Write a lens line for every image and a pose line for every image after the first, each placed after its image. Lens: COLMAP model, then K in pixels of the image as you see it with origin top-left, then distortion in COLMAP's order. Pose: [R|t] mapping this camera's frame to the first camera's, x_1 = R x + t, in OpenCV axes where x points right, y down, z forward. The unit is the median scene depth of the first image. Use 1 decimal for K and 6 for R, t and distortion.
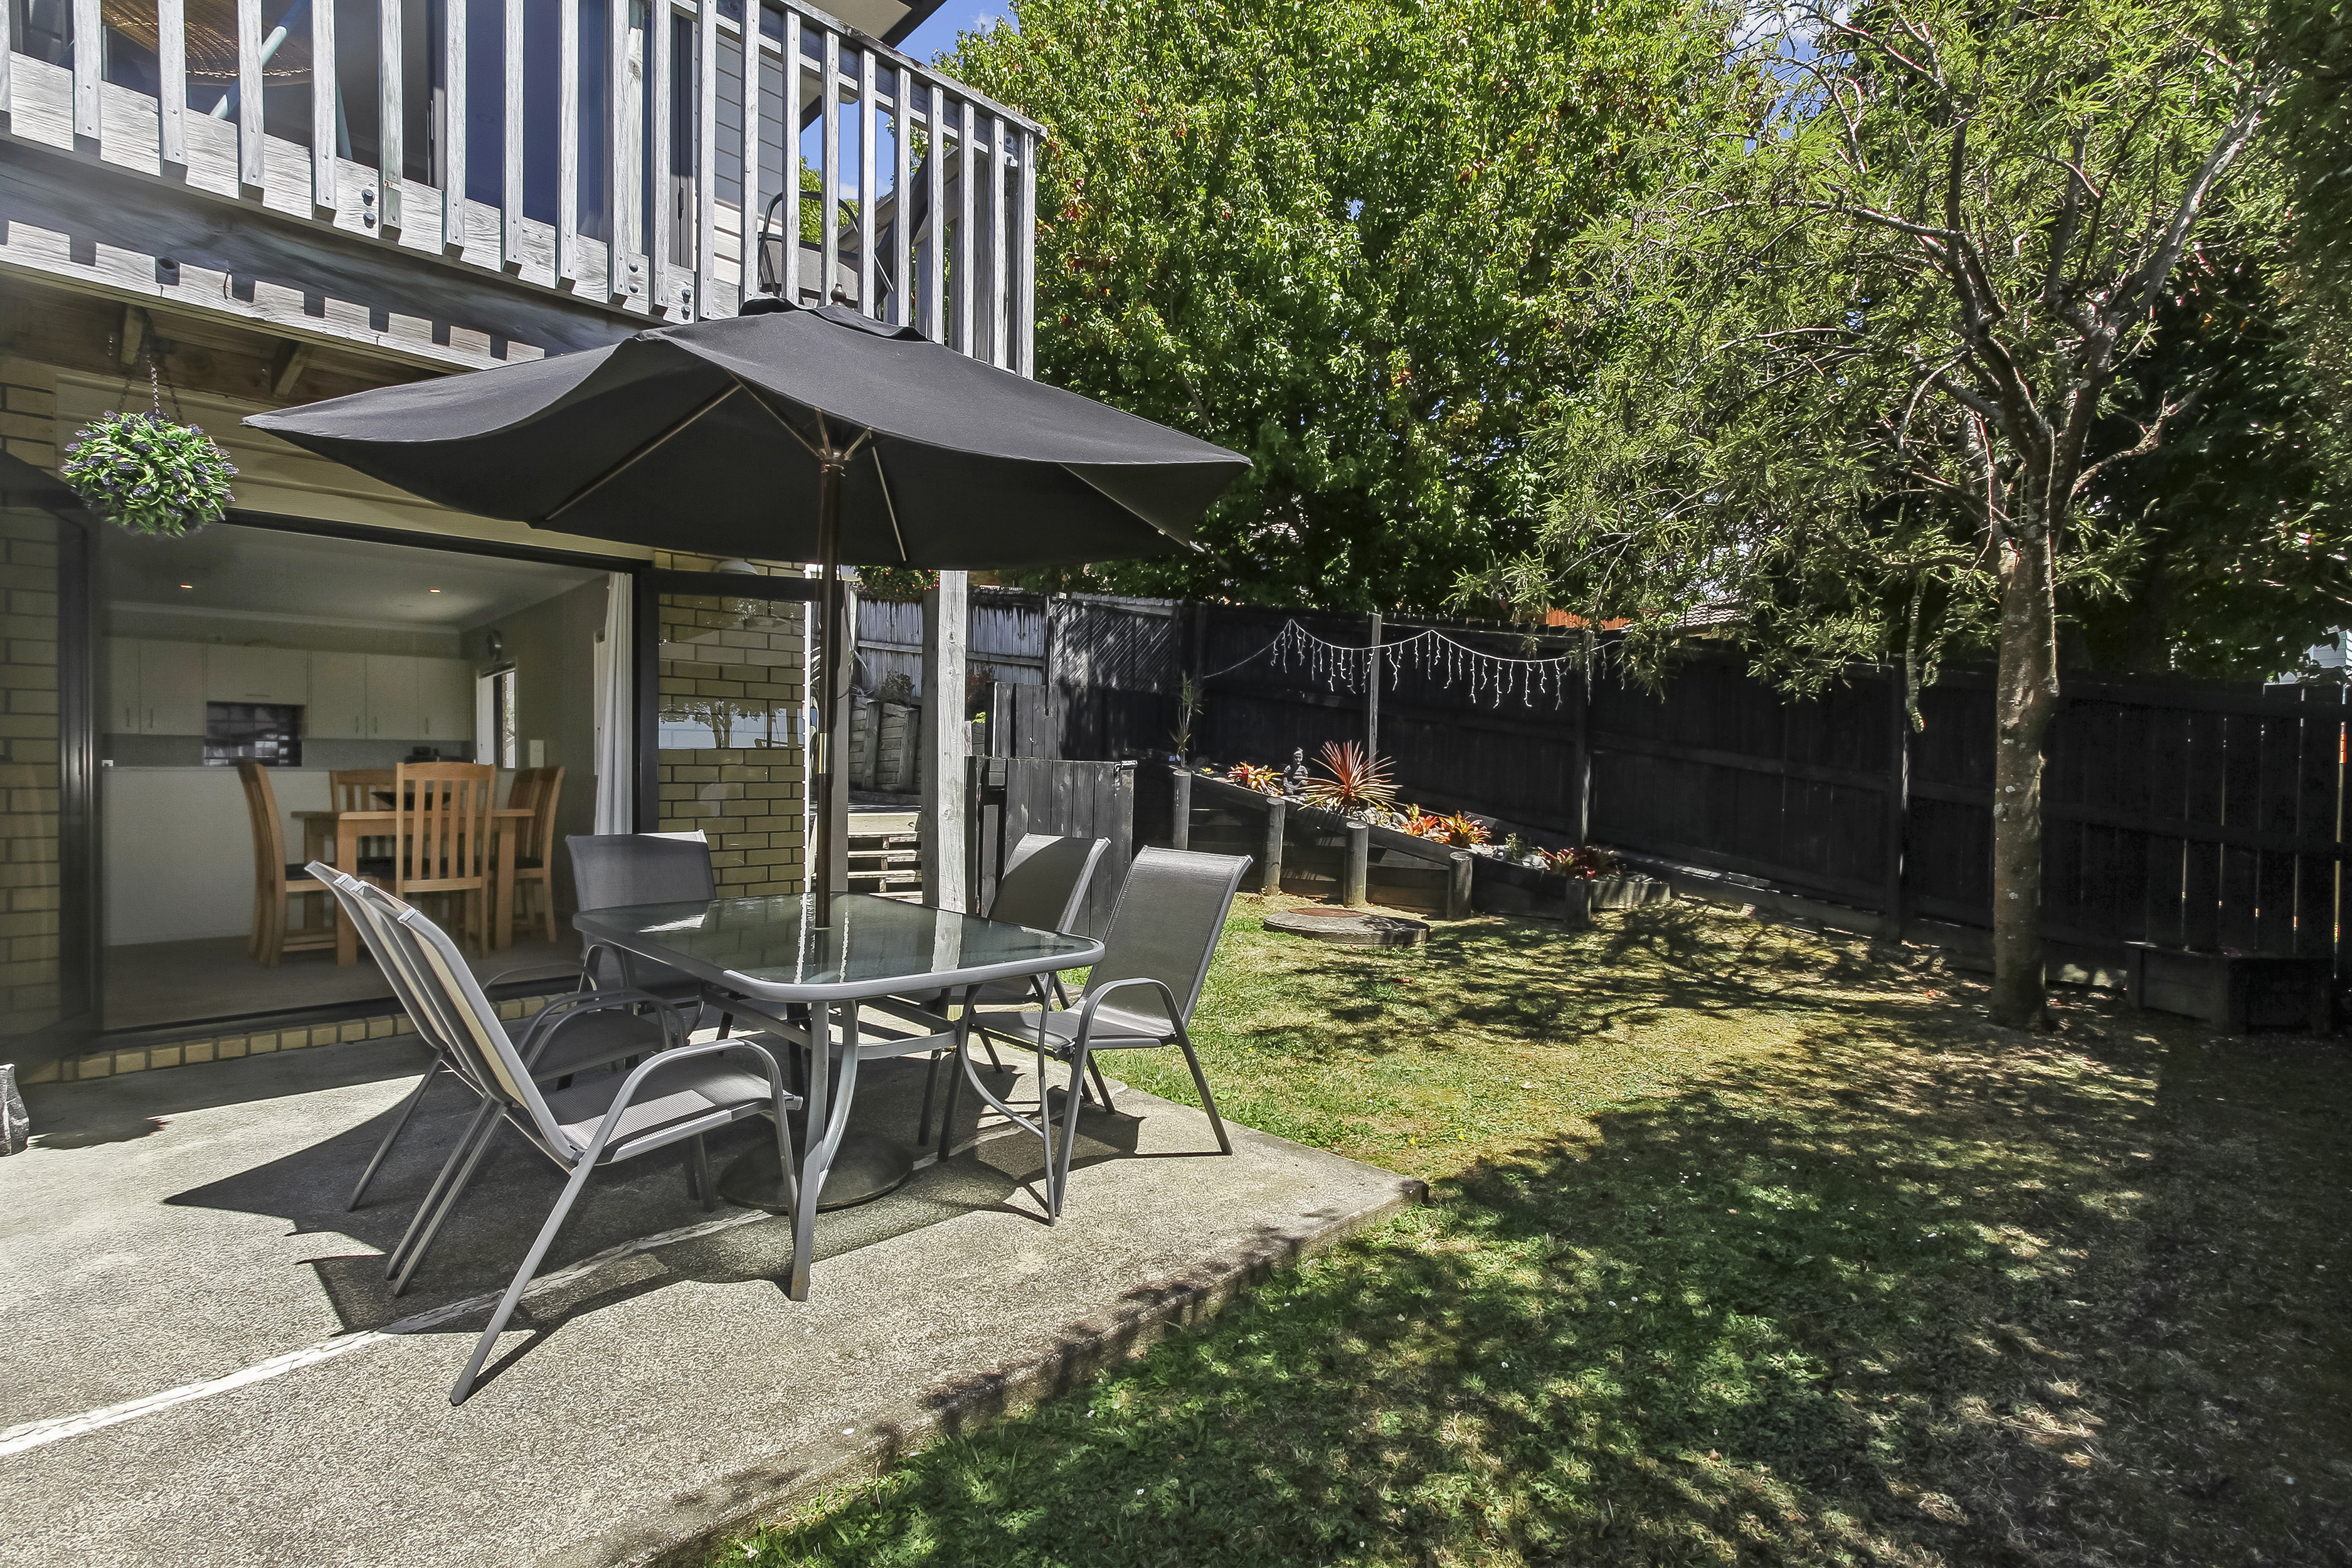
lens RADIAL K [[1128.2, 0, 1231.8], [0, 1128.2, 764.8], [0, 0, 1]] dist [-0.000160, 0.000143]
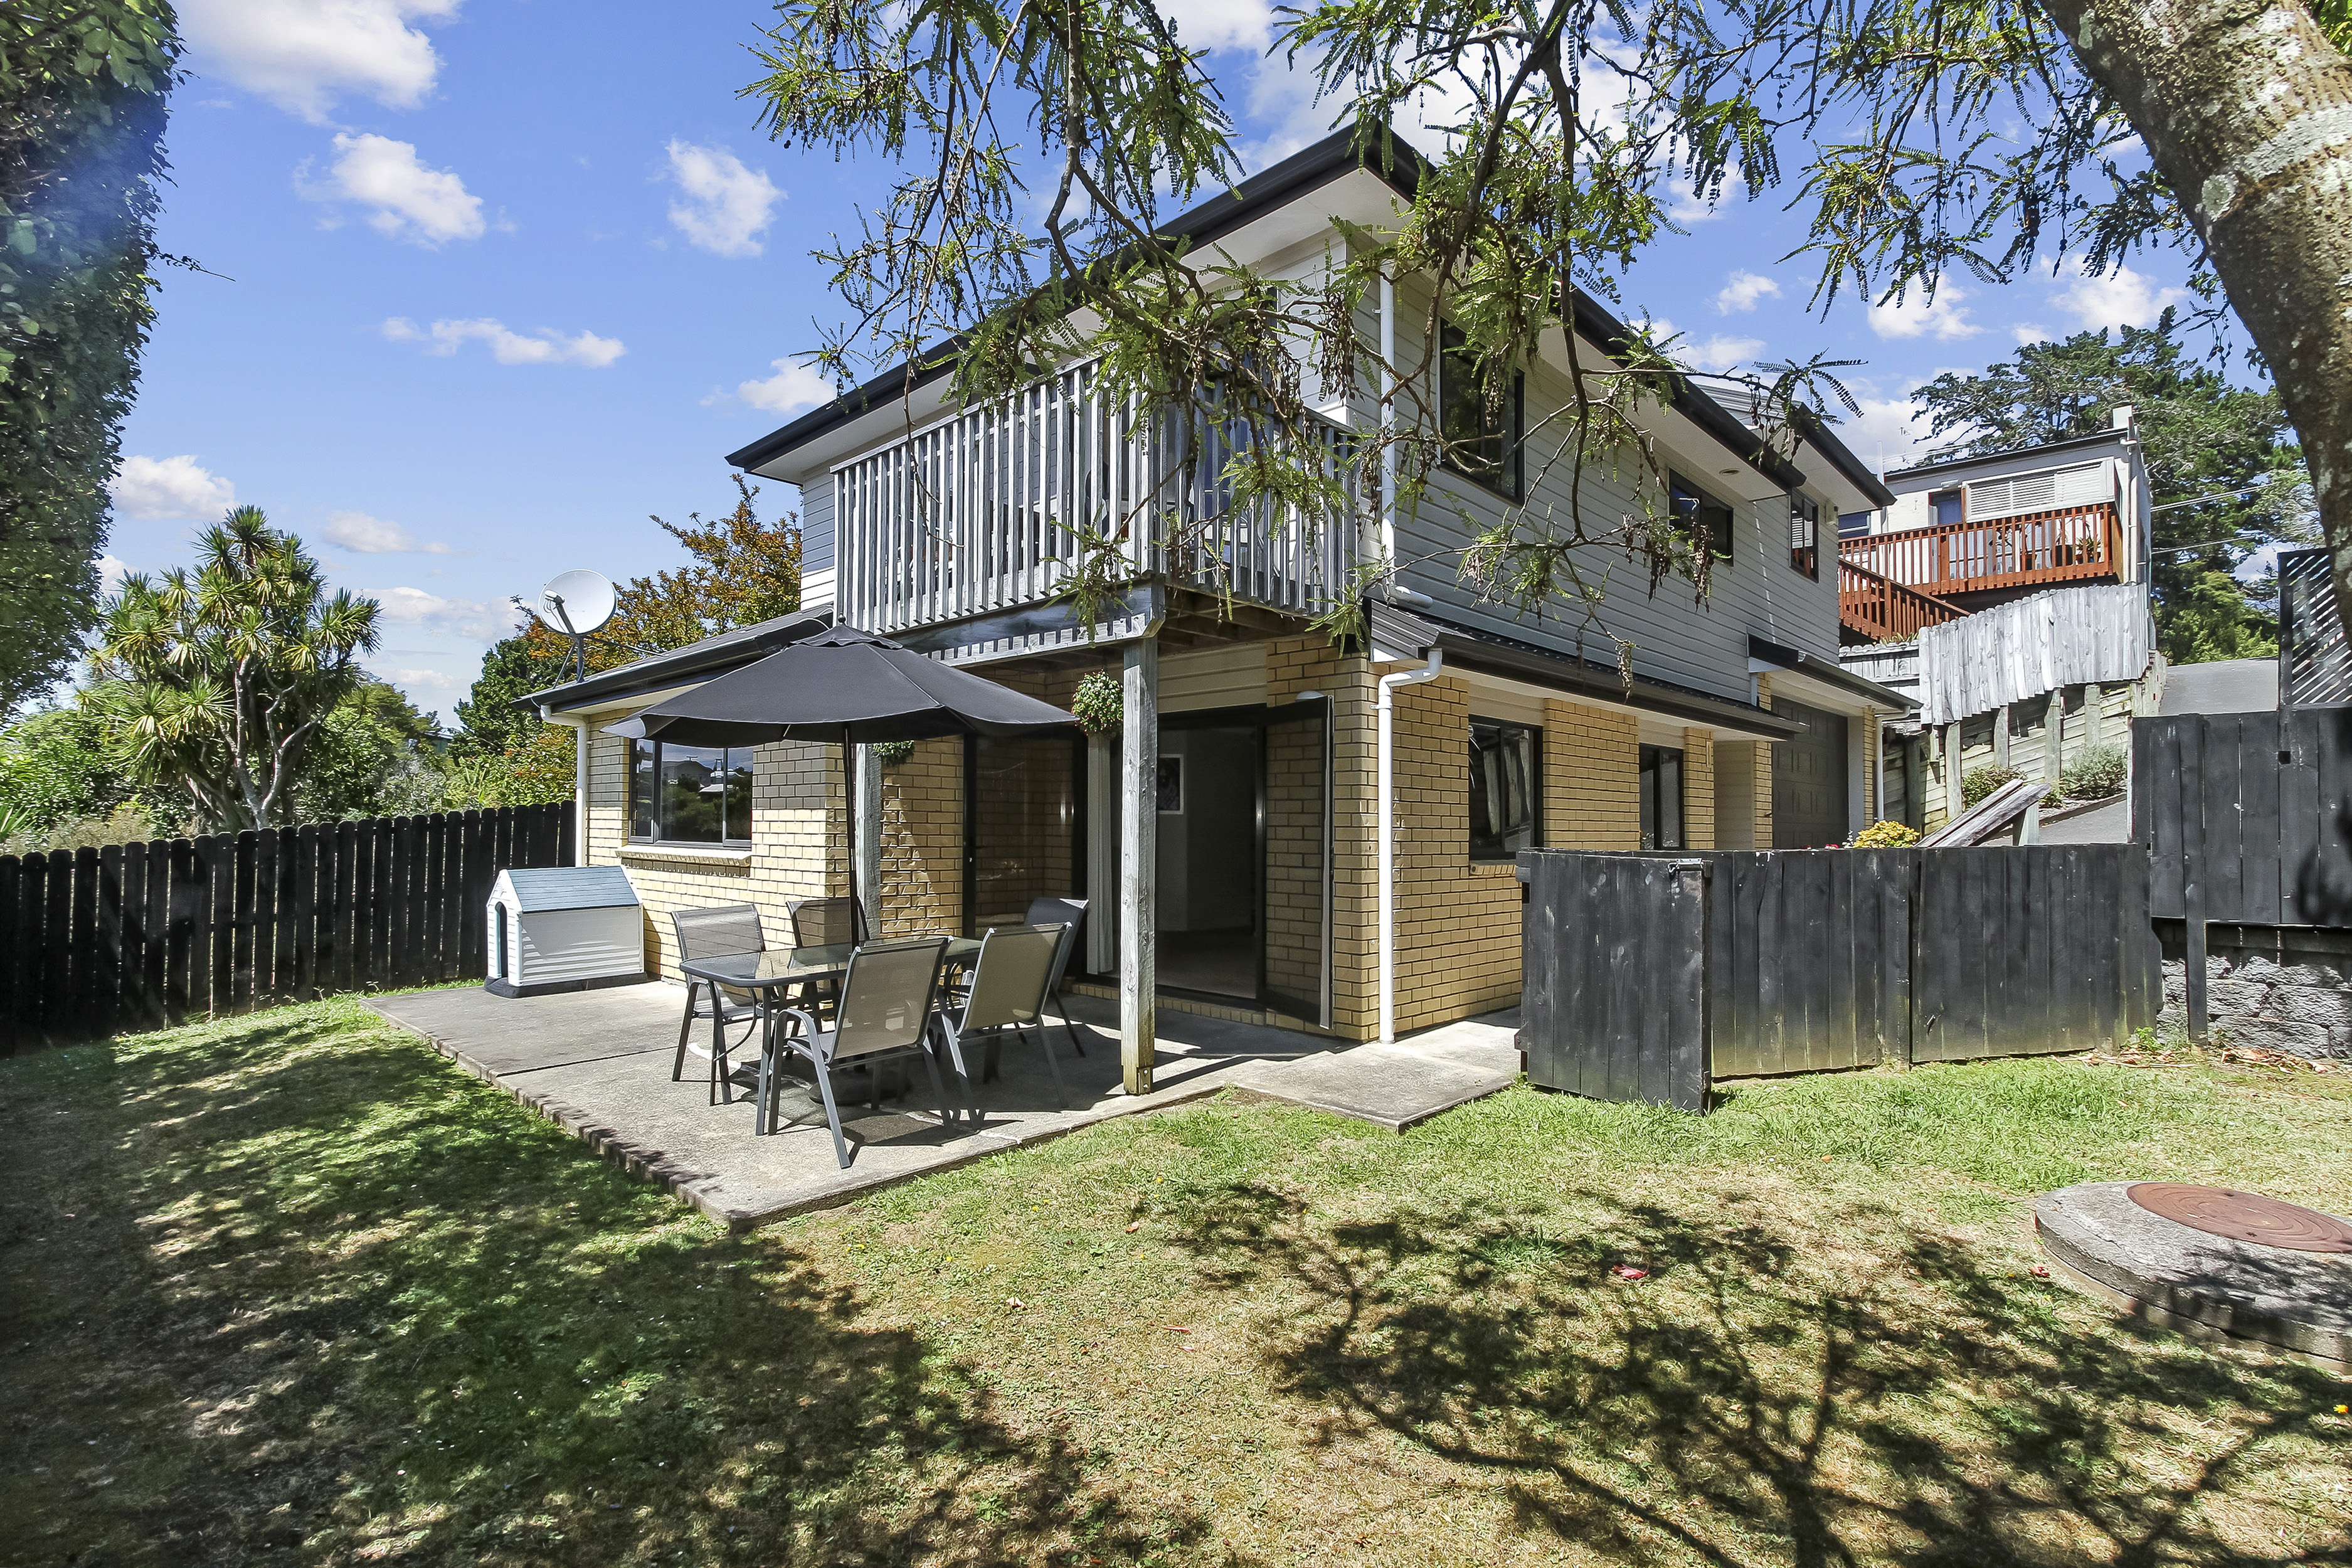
lens RADIAL K [[1128.2, 0, 1231.8], [0, 1128.2, 764.8], [0, 0, 1]] dist [-0.000160, 0.000143]
pose [[-0.010908, -0.034650, -0.999340, 1.344398], [0.012699, 0.999314, -0.034788, -0.096553], [0.999860, -0.013070, -0.010460, 1.425672]]
